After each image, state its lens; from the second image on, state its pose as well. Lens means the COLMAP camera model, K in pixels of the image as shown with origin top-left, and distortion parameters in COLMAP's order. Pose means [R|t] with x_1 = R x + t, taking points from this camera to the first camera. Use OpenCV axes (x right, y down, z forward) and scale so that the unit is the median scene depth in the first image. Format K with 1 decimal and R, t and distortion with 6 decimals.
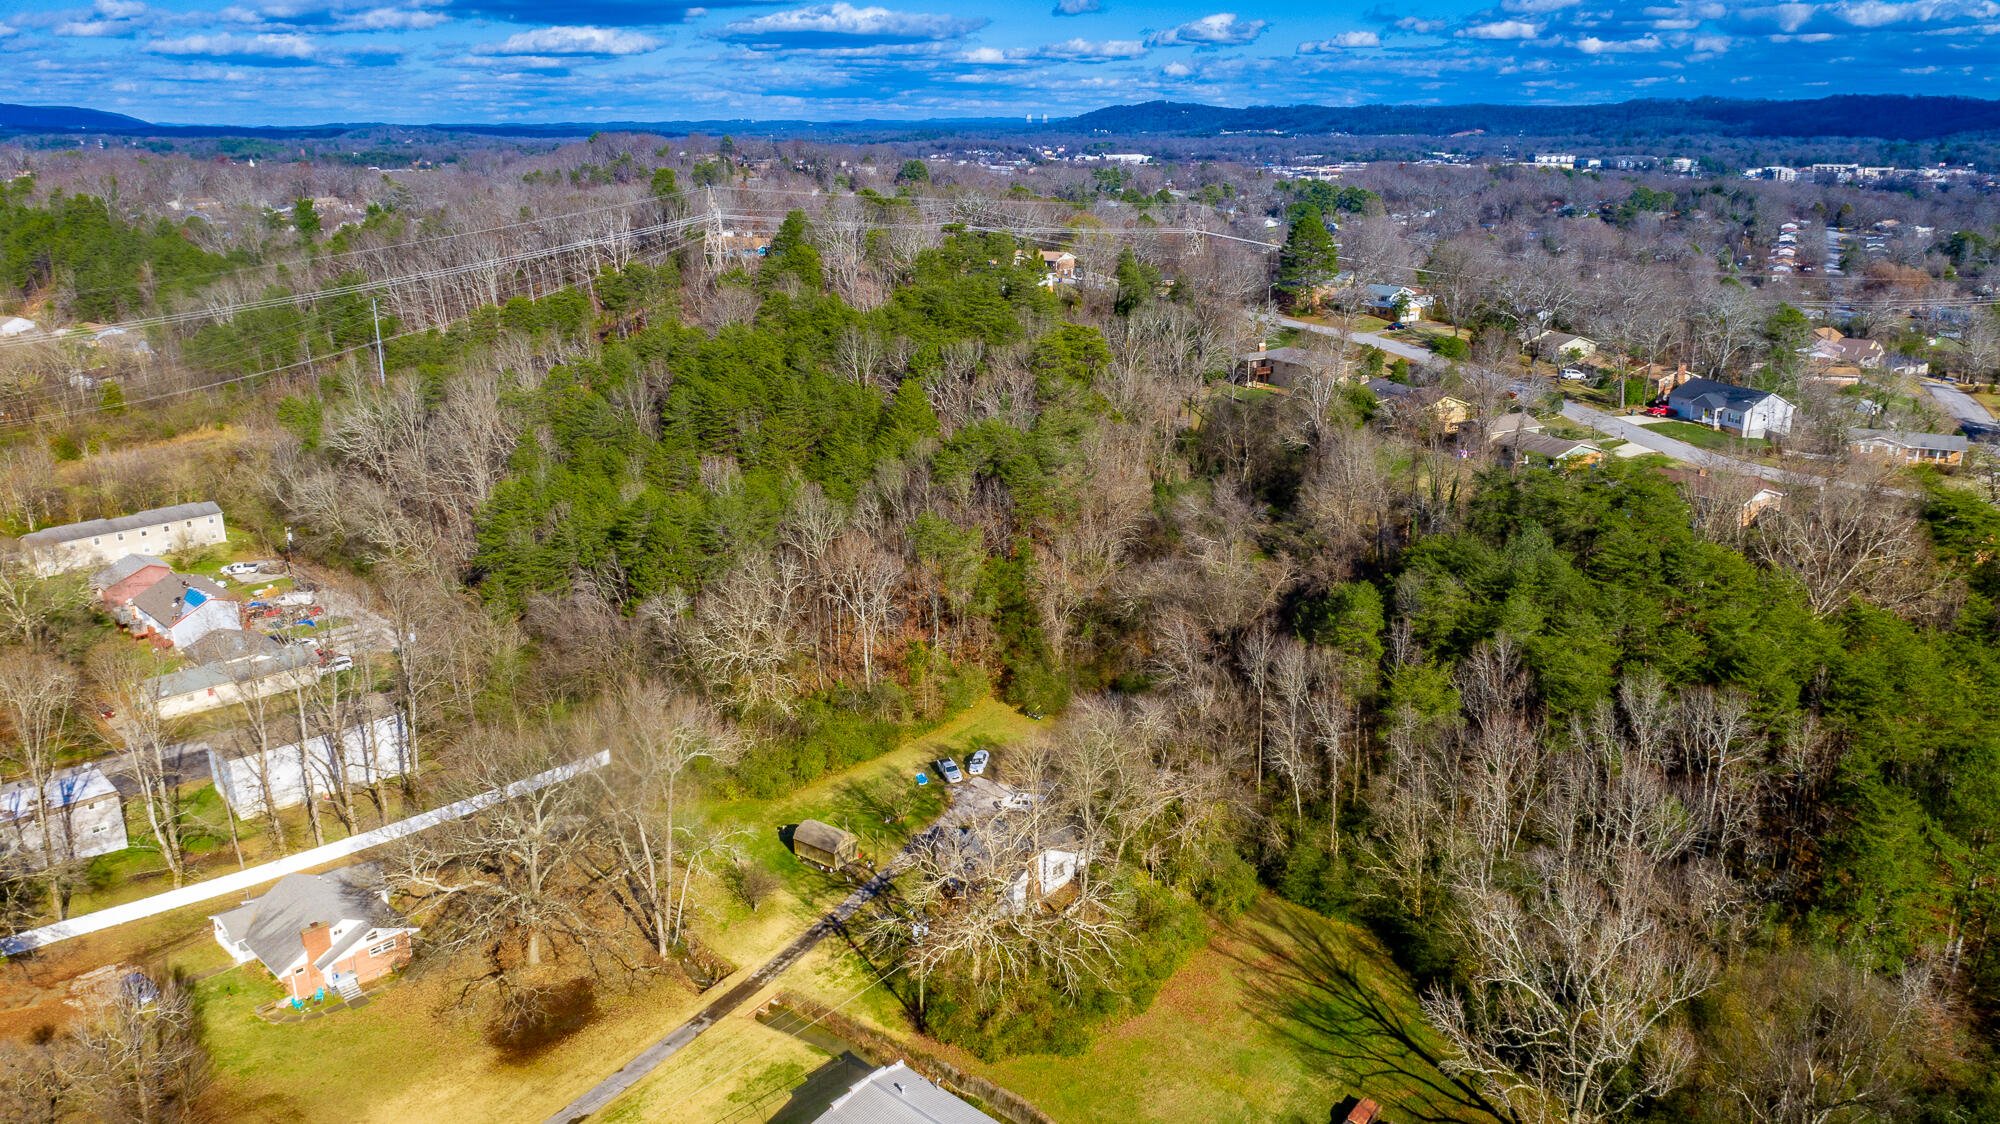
lens RADIAL K [[1464.8, 0, 1009.9], [0, 1464.8, 565.2], [0, 0, 1]] dist [-0.004365, 0.010447]
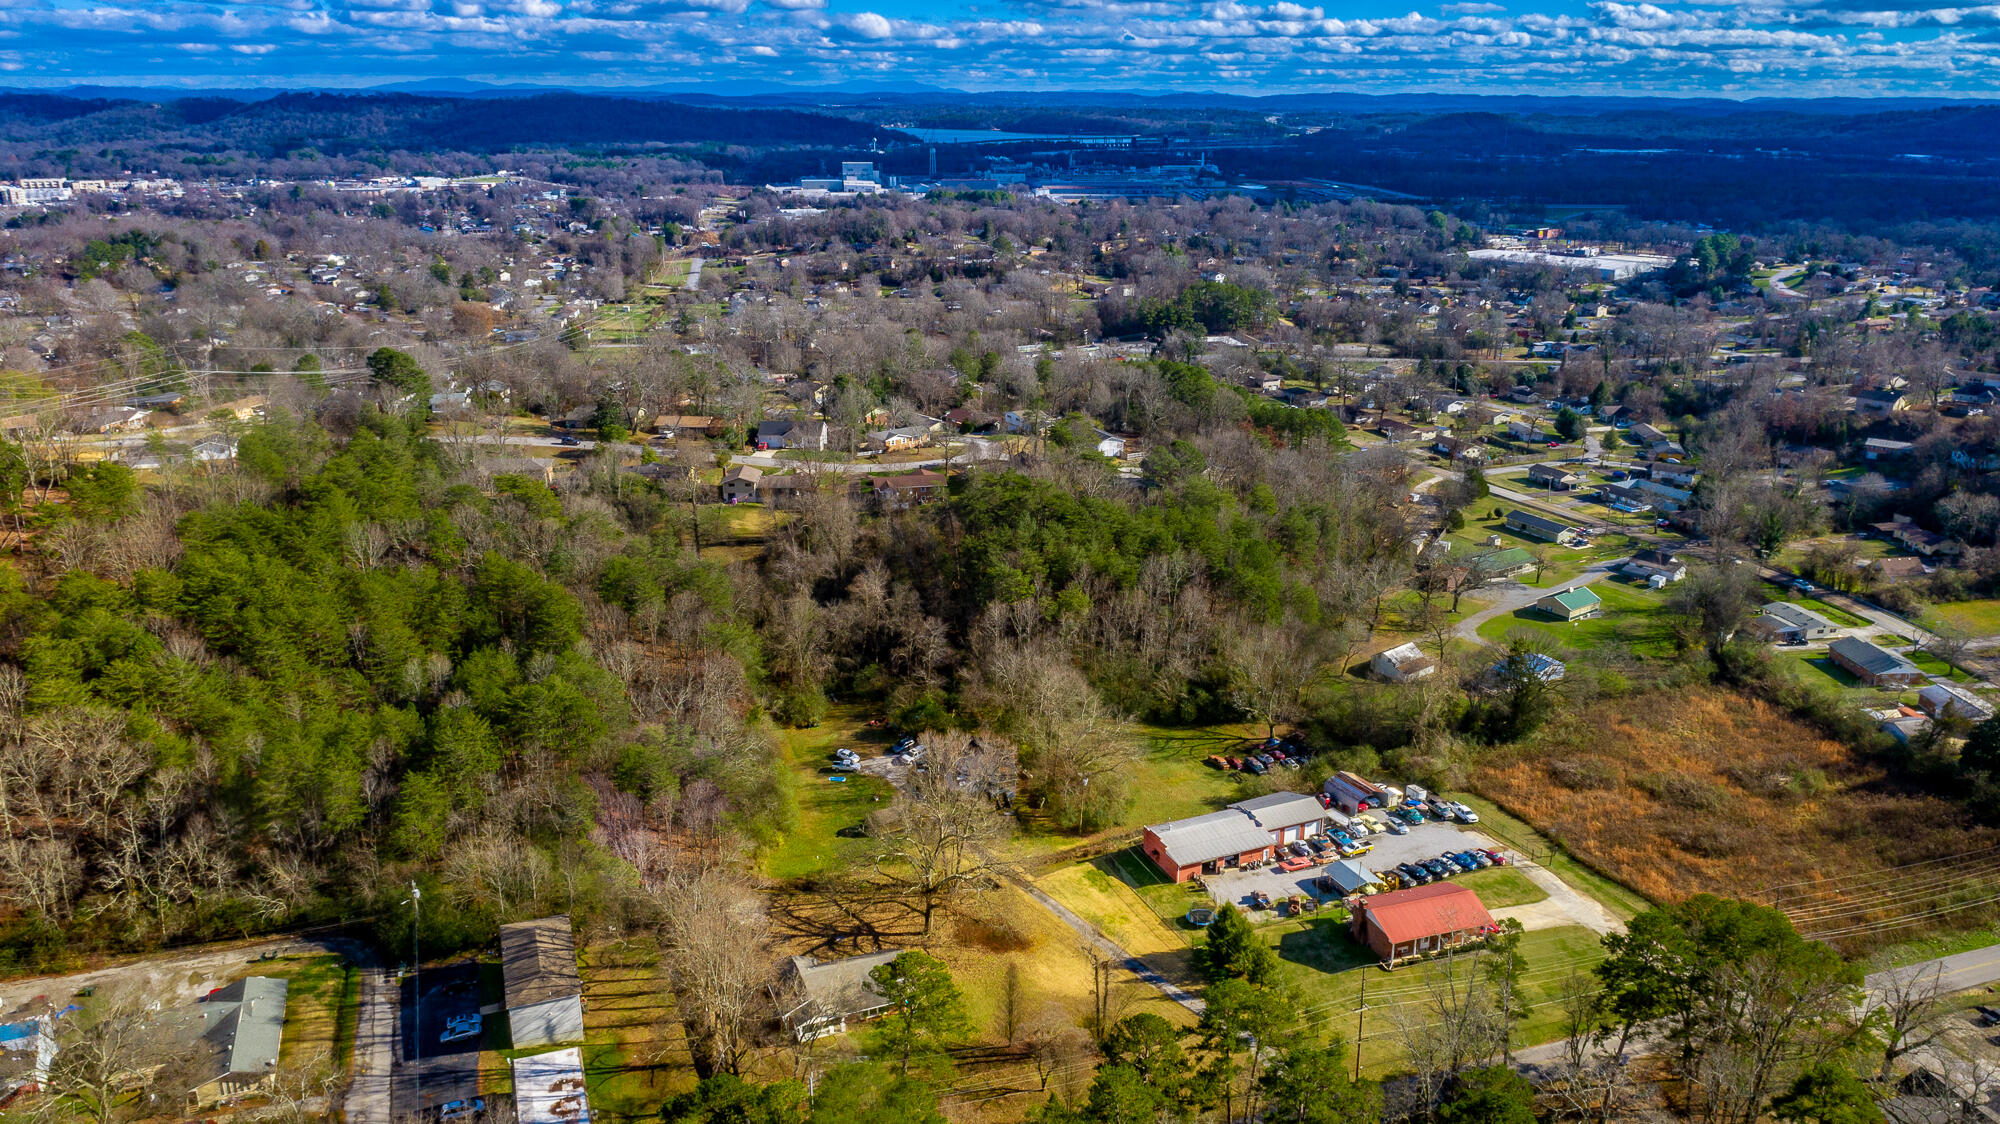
lens RADIAL K [[1455.8, 0, 971.2], [0, 1455.8, 529.0], [0, 0, 1]] dist [-0.013432, 0.013118]
pose [[0.417655, -0.250511, 0.873389, -1.502076], [0.260878, 0.953830, 0.148831, -0.342641], [-0.870349, 0.165688, 0.463725, 0.168397]]
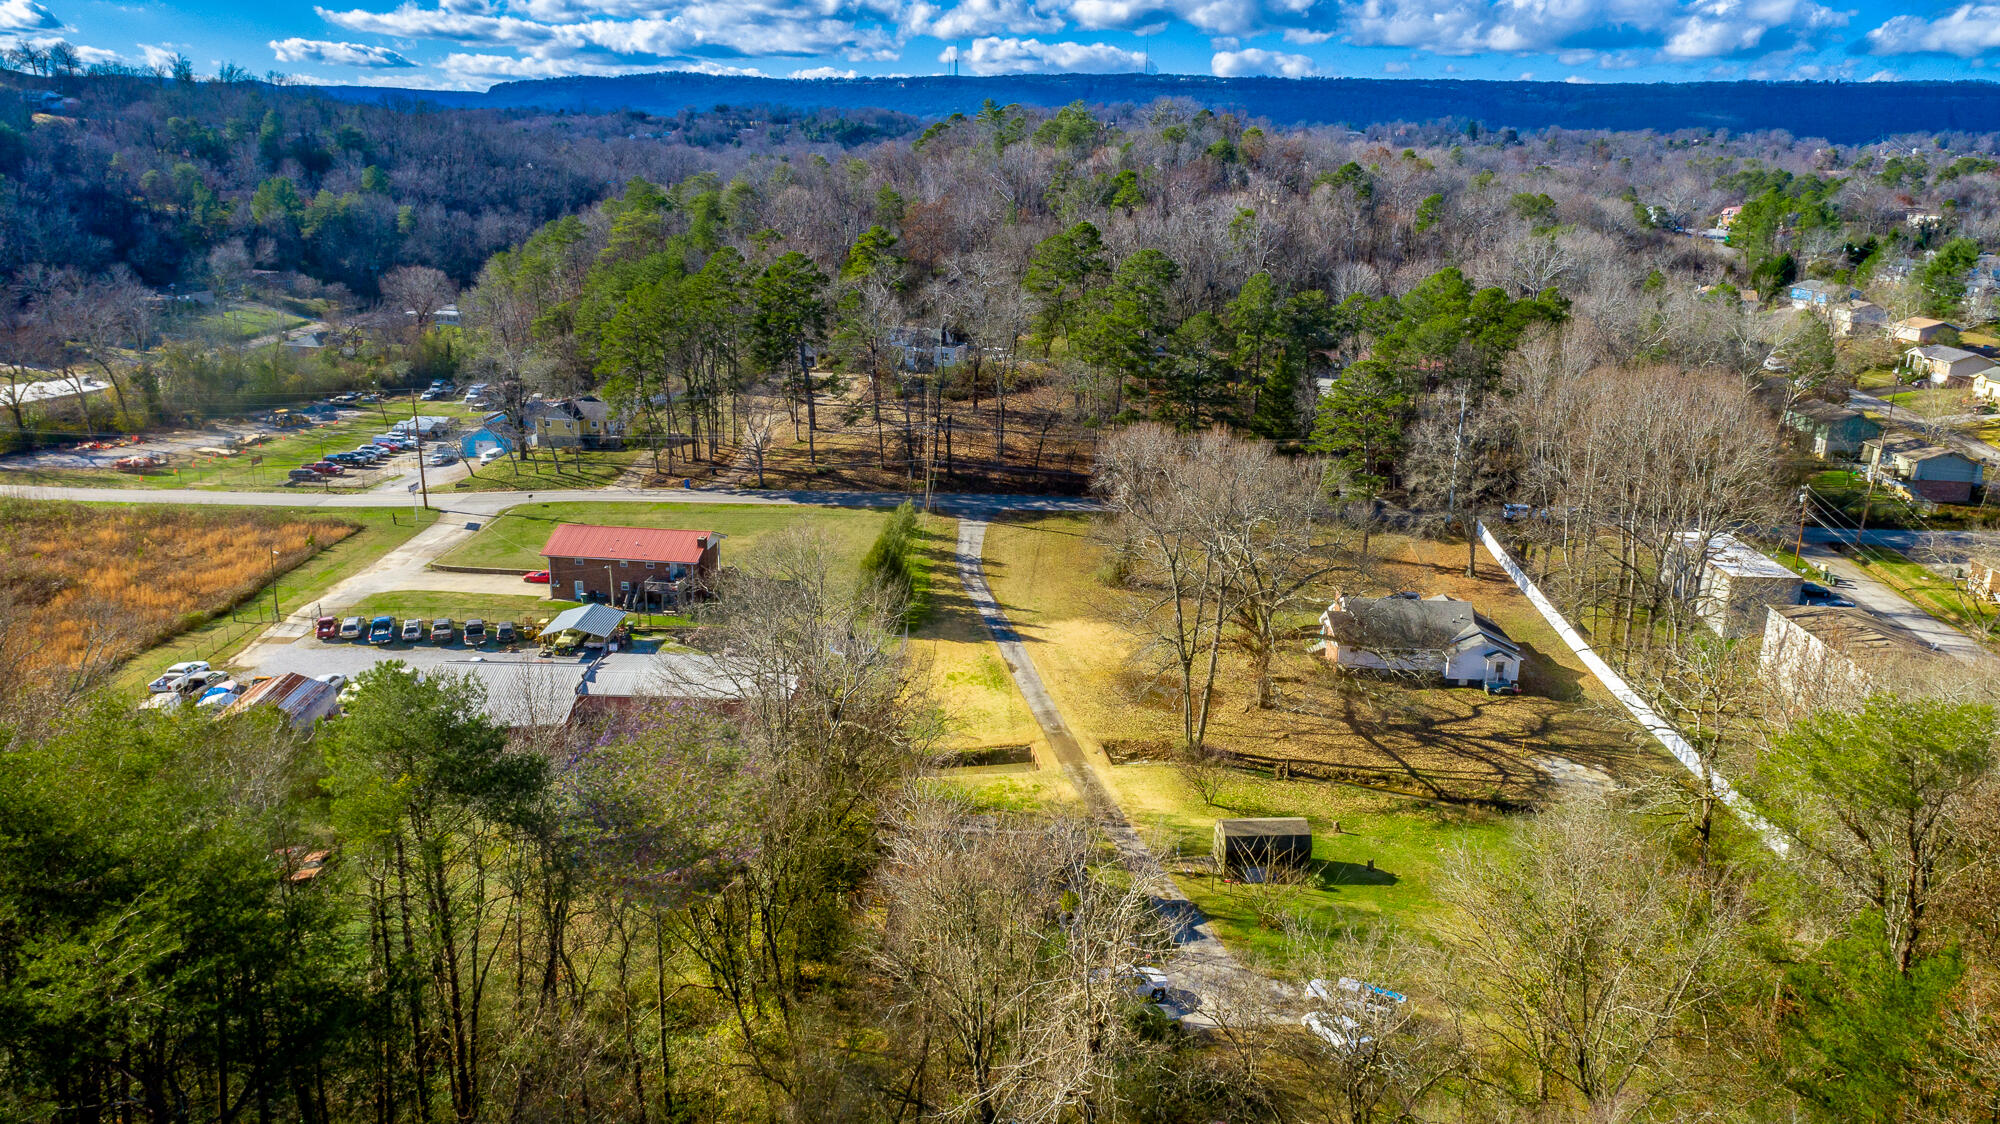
lens RADIAL K [[1455.8, 0, 1052.2], [0, 1455.8, 564.7], [0, 0, 1]] dist [-0.013432, 0.013118]
pose [[-0.719674, 0.178482, -0.670980, 0.388943], [-0.224439, 0.854708, 0.468082, -0.216870], [0.657036, 0.487461, -0.575053, 1.371695]]
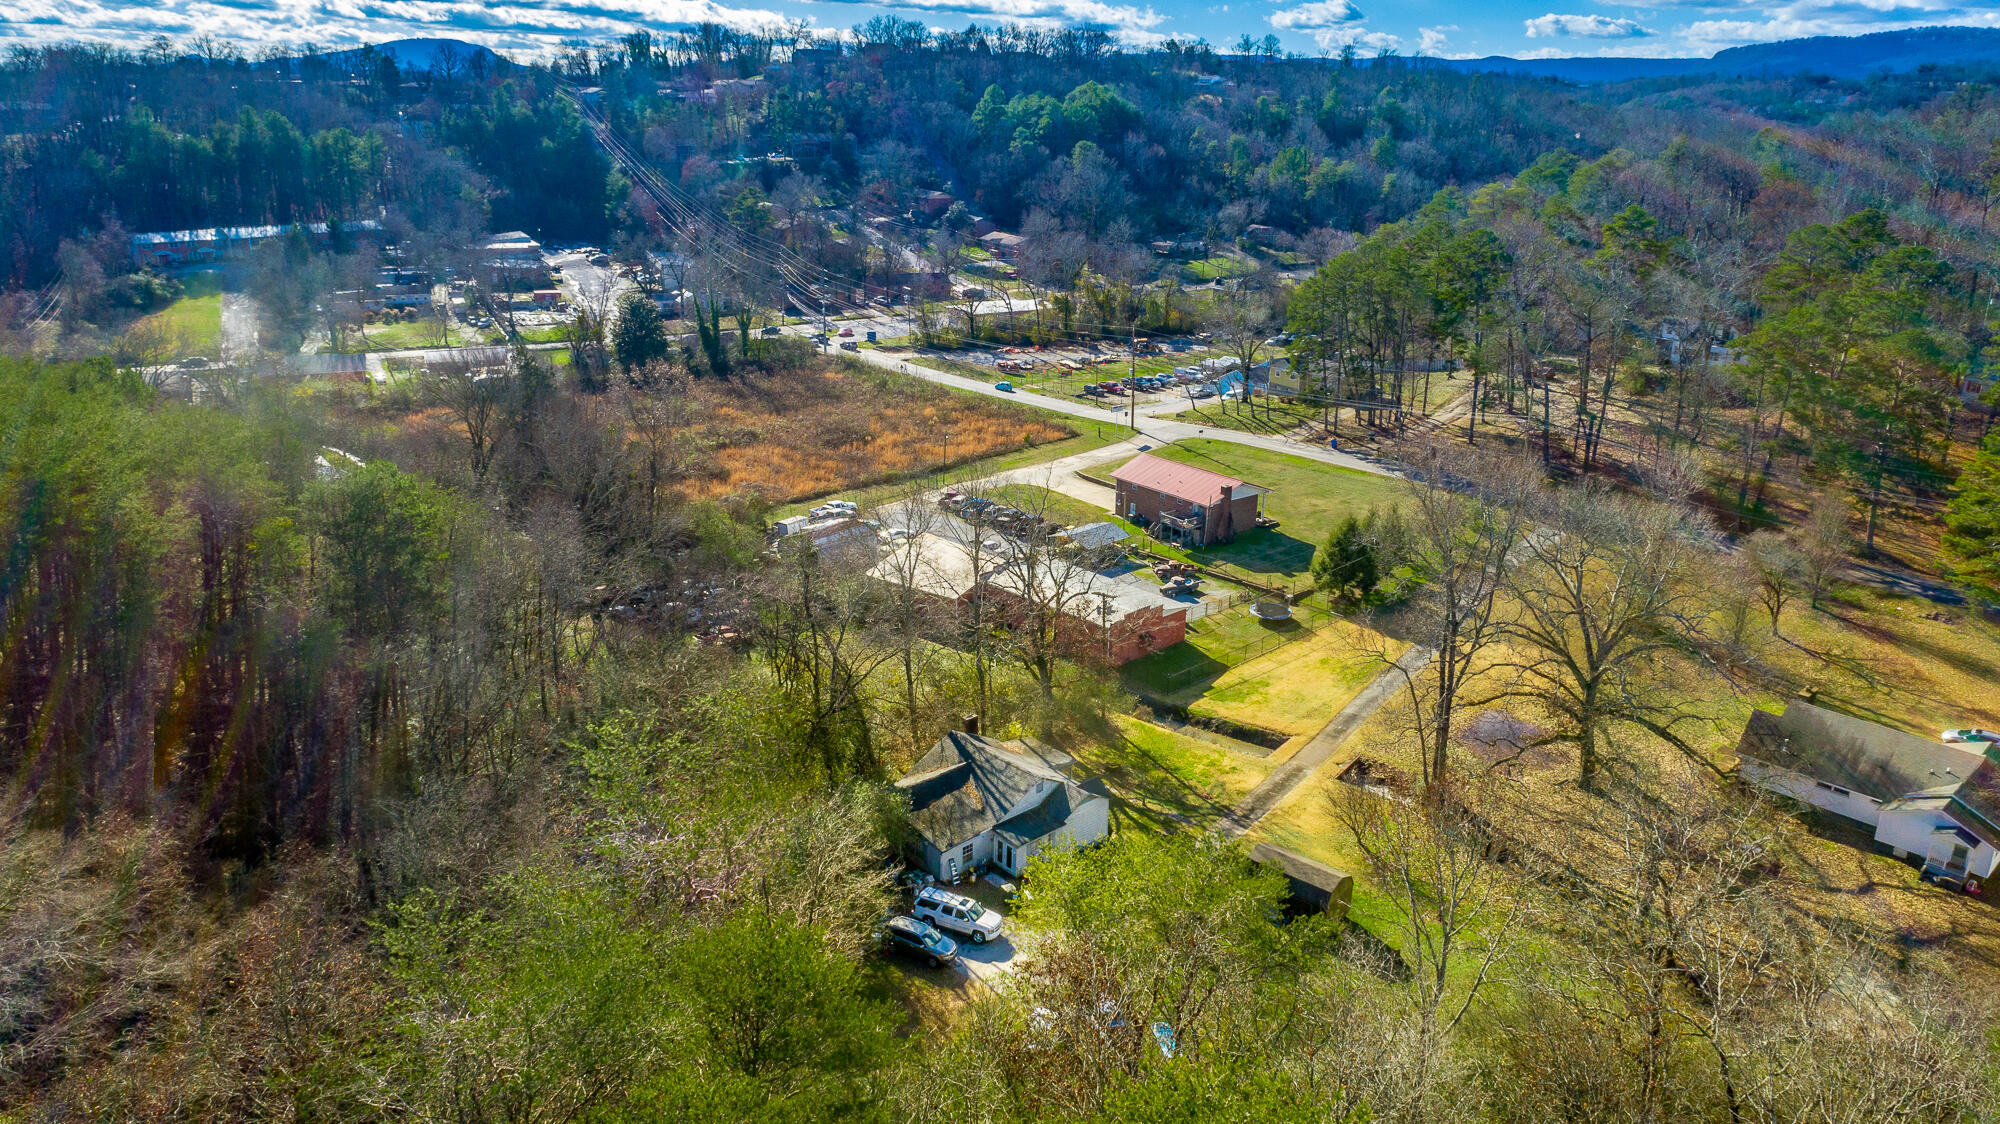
lens RADIAL K [[1385.3, 0, 992.0], [0, 1385.3, 568.6], [0, 0, 1]] dist [-0.015552, 0.017679]
pose [[-0.997516, -0.024249, 0.066131, -0.039808], [0.019234, 0.809420, 0.586916, -0.280166], [-0.067759, 0.586730, -0.806943, 1.531236]]
